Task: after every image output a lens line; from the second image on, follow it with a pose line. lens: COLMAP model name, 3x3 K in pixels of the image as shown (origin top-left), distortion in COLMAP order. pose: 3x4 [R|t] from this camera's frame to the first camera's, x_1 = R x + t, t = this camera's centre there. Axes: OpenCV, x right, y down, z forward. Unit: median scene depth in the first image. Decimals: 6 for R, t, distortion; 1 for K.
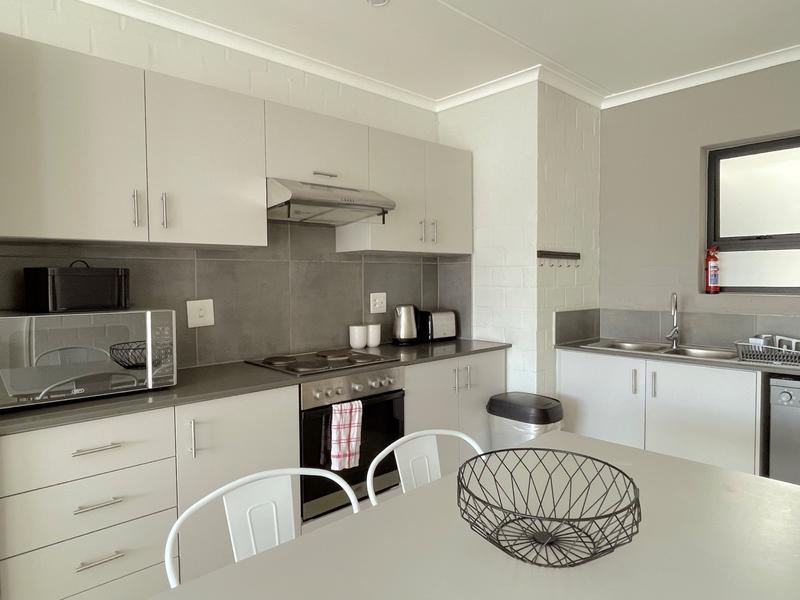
lens RADIAL K [[516.1, 0, 396.2], [0, 516.1, 294.7], [0, 0, 1]] dist [-0.003477, -0.000287]
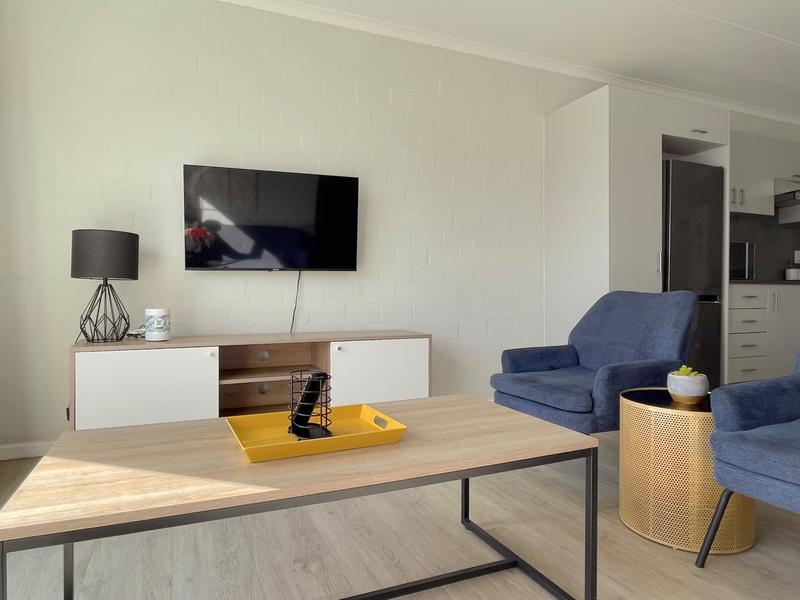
lens RADIAL K [[516.1, 0, 396.2], [0, 516.1, 294.7], [0, 0, 1]] dist [-0.003477, -0.000287]
pose [[0.941132, 0.014483, -0.337729, -0.695920], [-0.022495, 0.999550, -0.019820, 0.200432], [0.337290, 0.026250, 0.941035, -0.936886]]
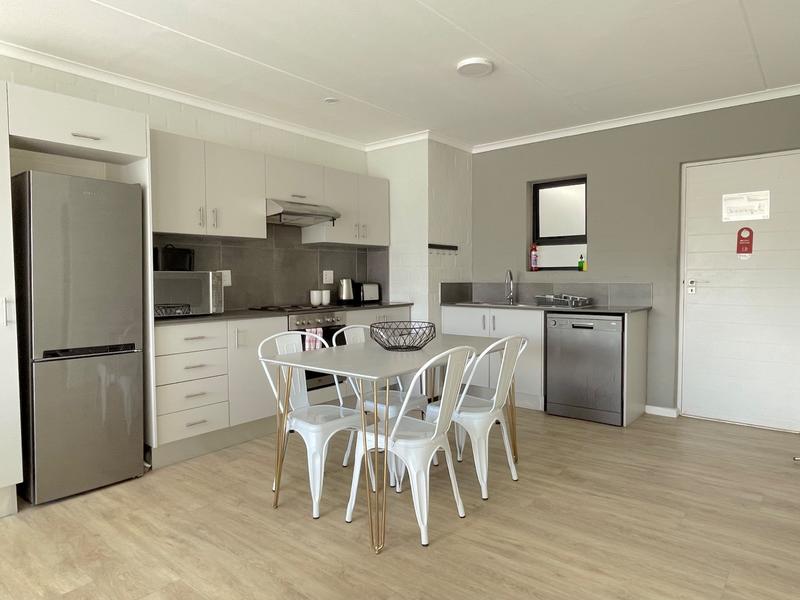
lens RADIAL K [[516.1, 0, 396.2], [0, 516.1, 294.7], [0, 0, 1]] dist [-0.003477, -0.000287]
pose [[0.992099, -0.002349, 0.125438, -0.028430], [0.002127, 0.999996, 0.001900, 0.069757], [-0.125442, -0.001618, 0.992100, -0.584595]]
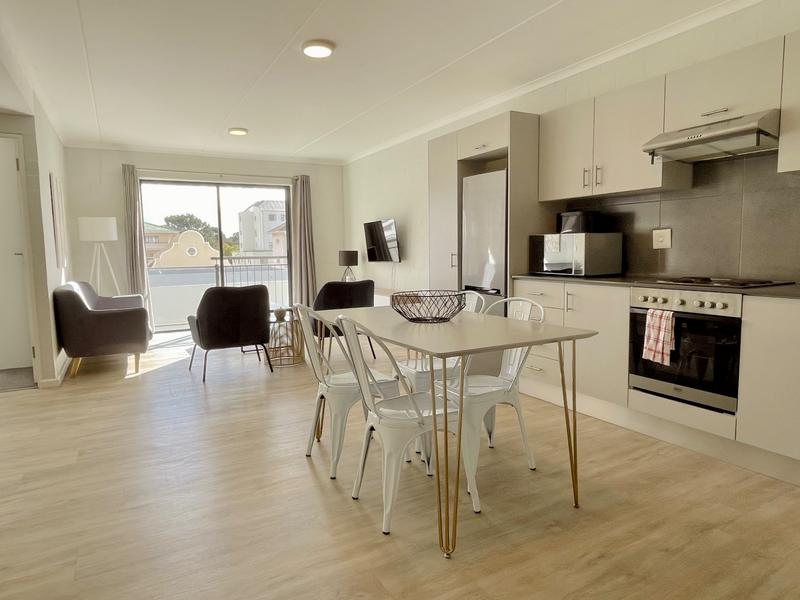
lens RADIAL K [[498.1, 0, 397.9], [0, 498.1, 299.0], [0, 0, 1]] dist [-0.001355, -0.004665]
pose [[-0.241477, 0.110904, -0.964048, 0.909384], [-0.016012, 0.992857, 0.118229, 0.039933], [0.970274, 0.043986, -0.237976, 0.508983]]
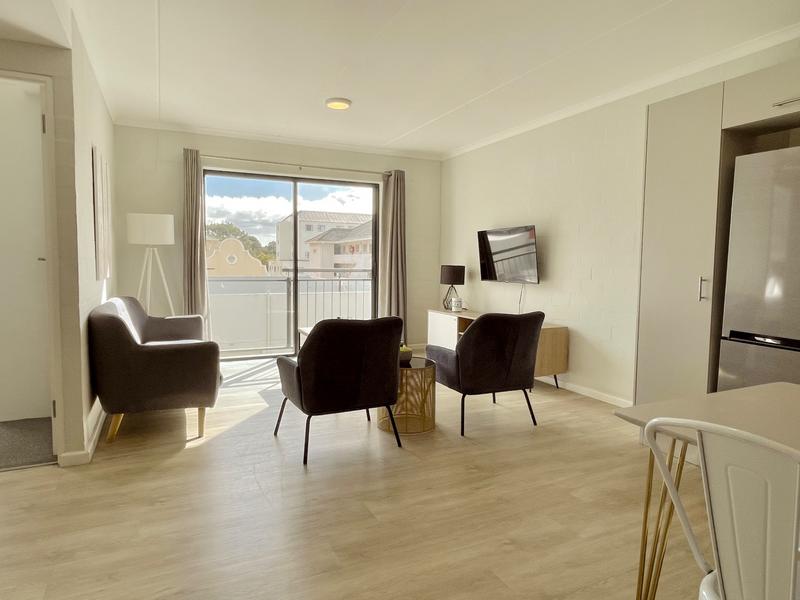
lens RADIAL K [[500.6, 0, 400.0], [0, 500.6, 300.0], [0, 0, 1]] dist [-0.001898, 0.000893]
pose [[-0.303604, 0.078584, -0.949552, 0.495018], [-0.042781, 0.994464, 0.095979, 0.053237], [0.951837, 0.069762, -0.298561, 0.061275]]
